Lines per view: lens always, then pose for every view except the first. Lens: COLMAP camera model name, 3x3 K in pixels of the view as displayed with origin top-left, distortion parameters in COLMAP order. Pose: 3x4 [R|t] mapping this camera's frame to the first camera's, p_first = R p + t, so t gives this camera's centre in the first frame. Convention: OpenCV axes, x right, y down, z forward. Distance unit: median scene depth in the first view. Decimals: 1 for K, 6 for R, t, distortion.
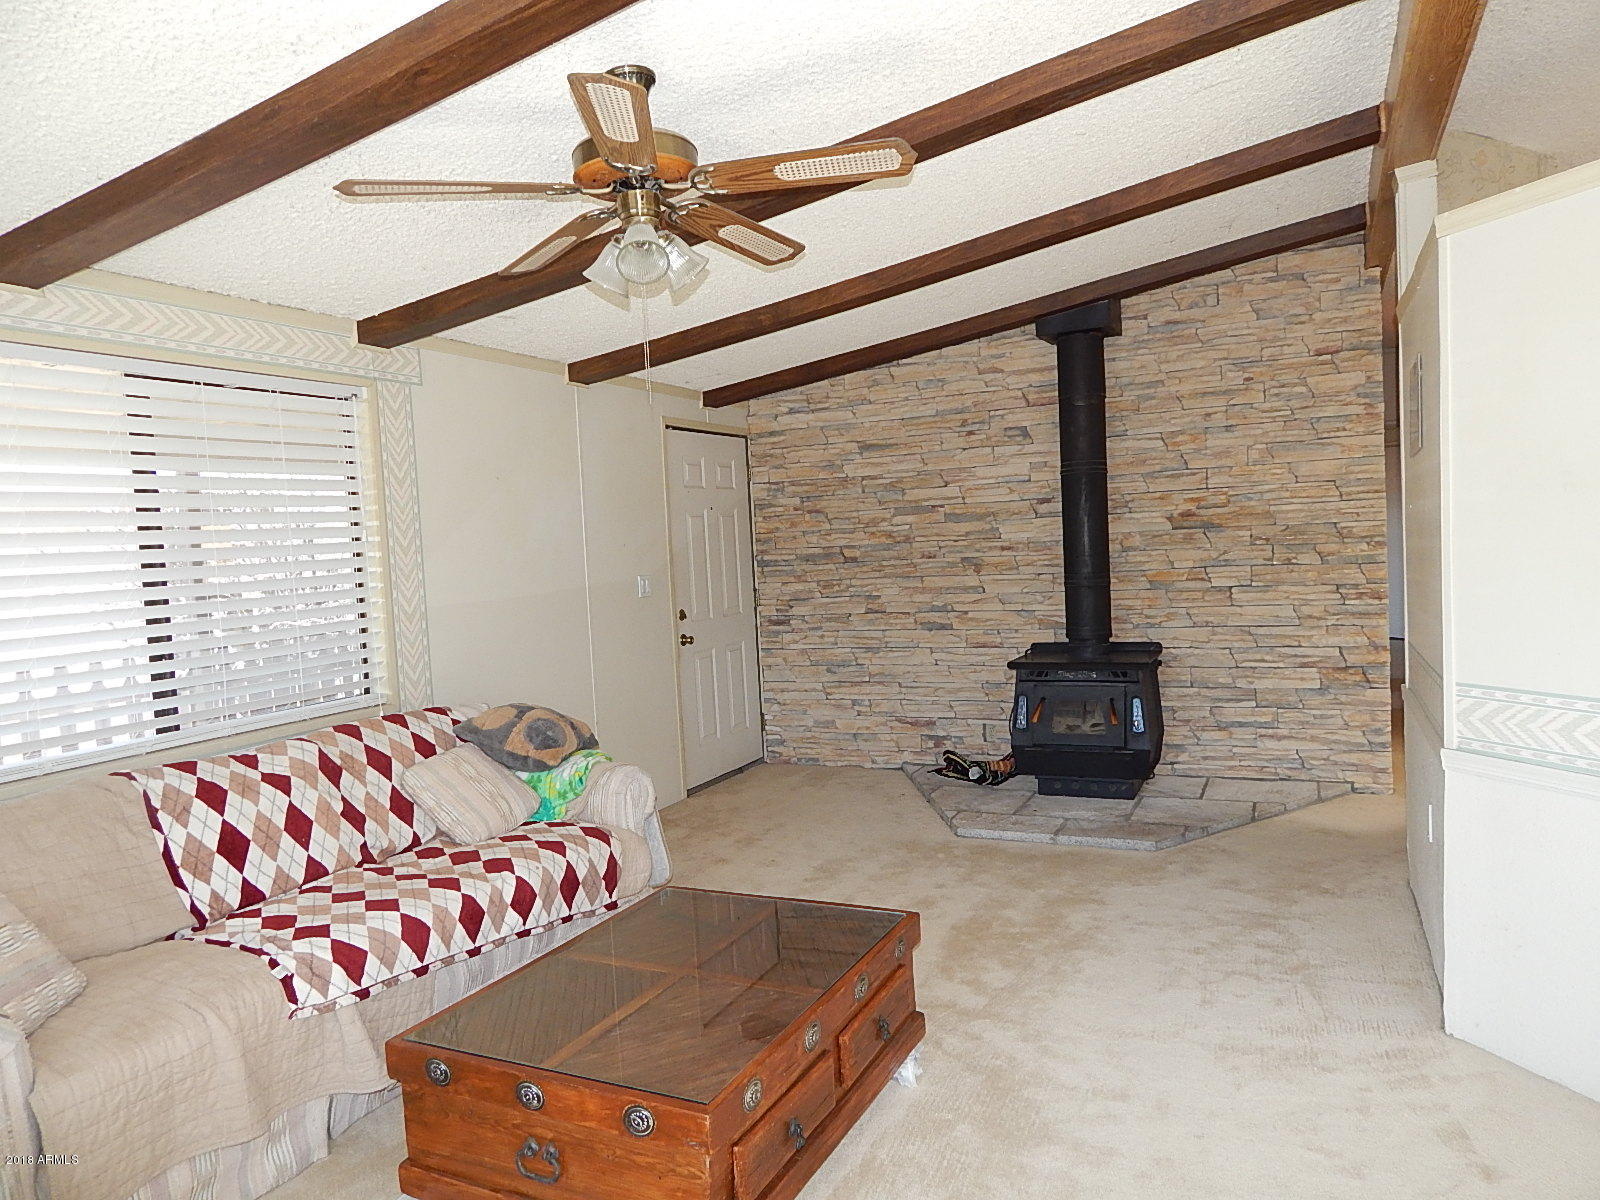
lens RADIAL K [[1056.7, 0, 804.7], [0, 1056.7, 594.0], [0, 0, 1]] dist [0.016047, -0.000765]
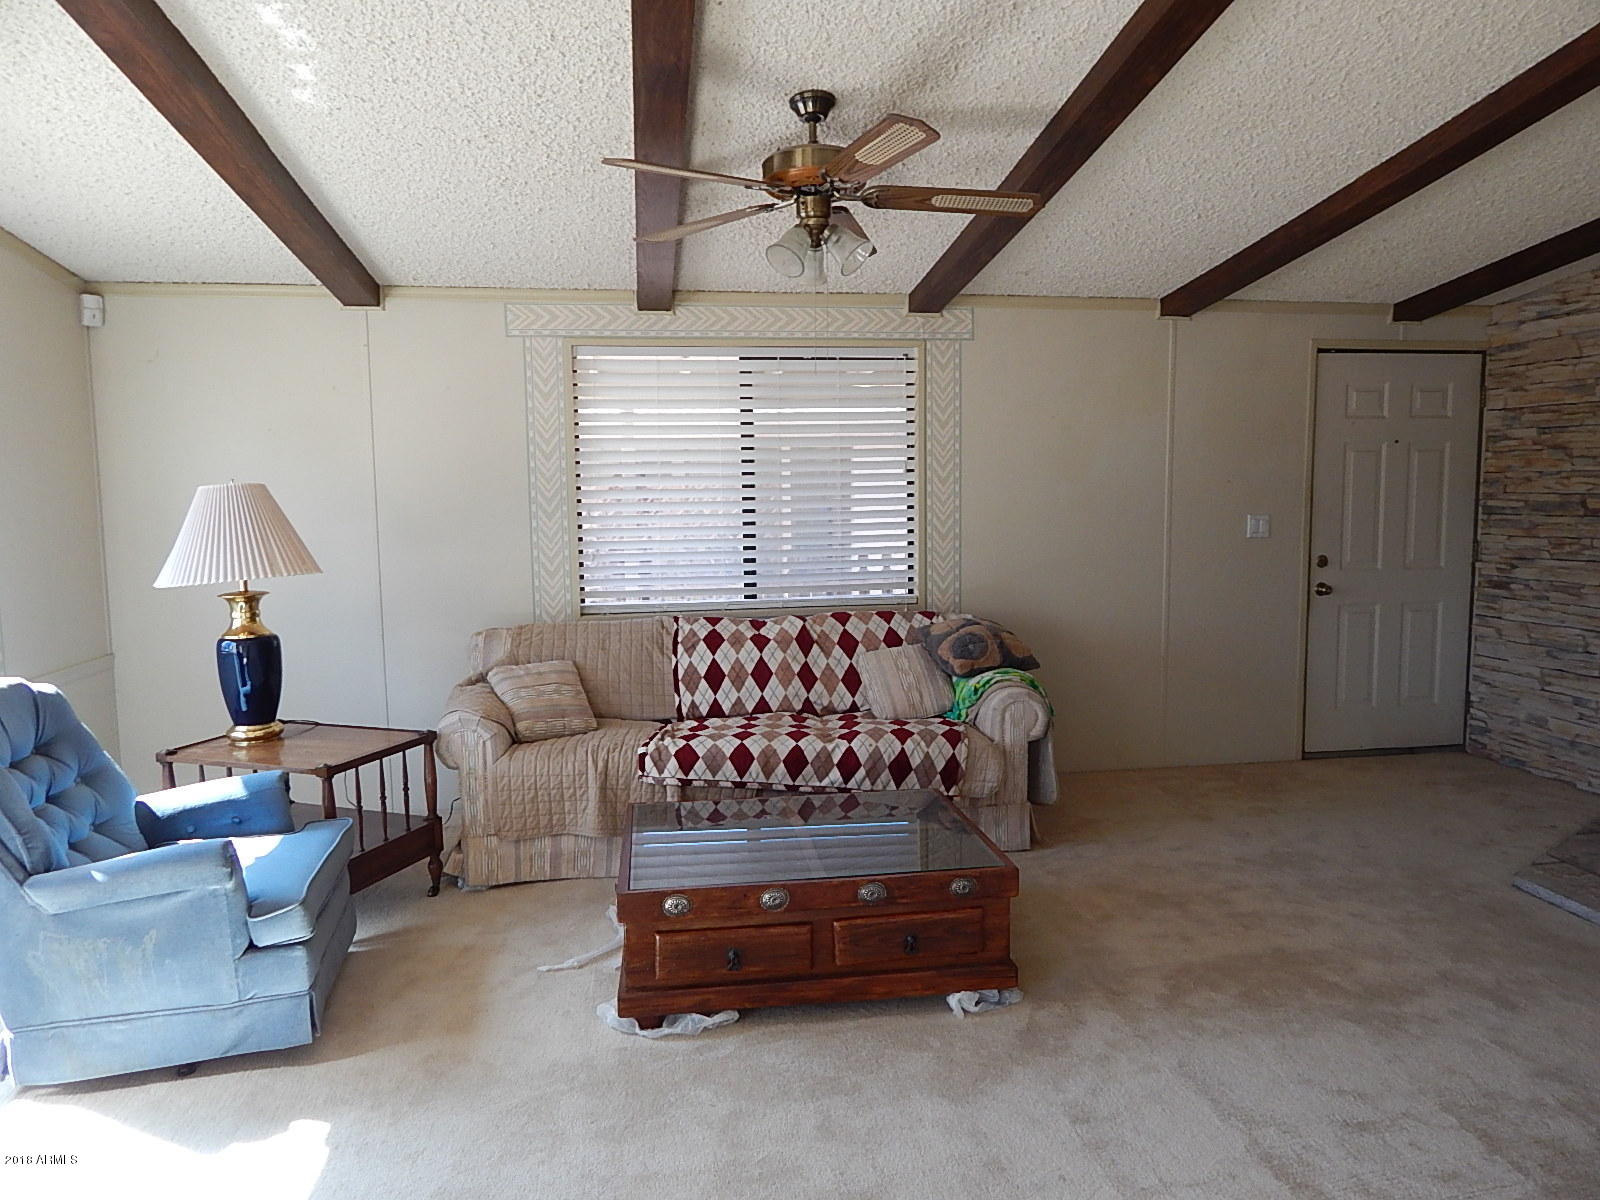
lens RADIAL K [[1056.7, 0, 824.1], [0, 1056.7, 590.8], [0, 0, 1]] dist [0.016047, -0.000765]
pose [[0.579002, 0.126818, -0.805403, 0.680771], [-0.062737, 0.991830, 0.111071, -0.053952], [0.812909, -0.013782, 0.582228, 0.234163]]
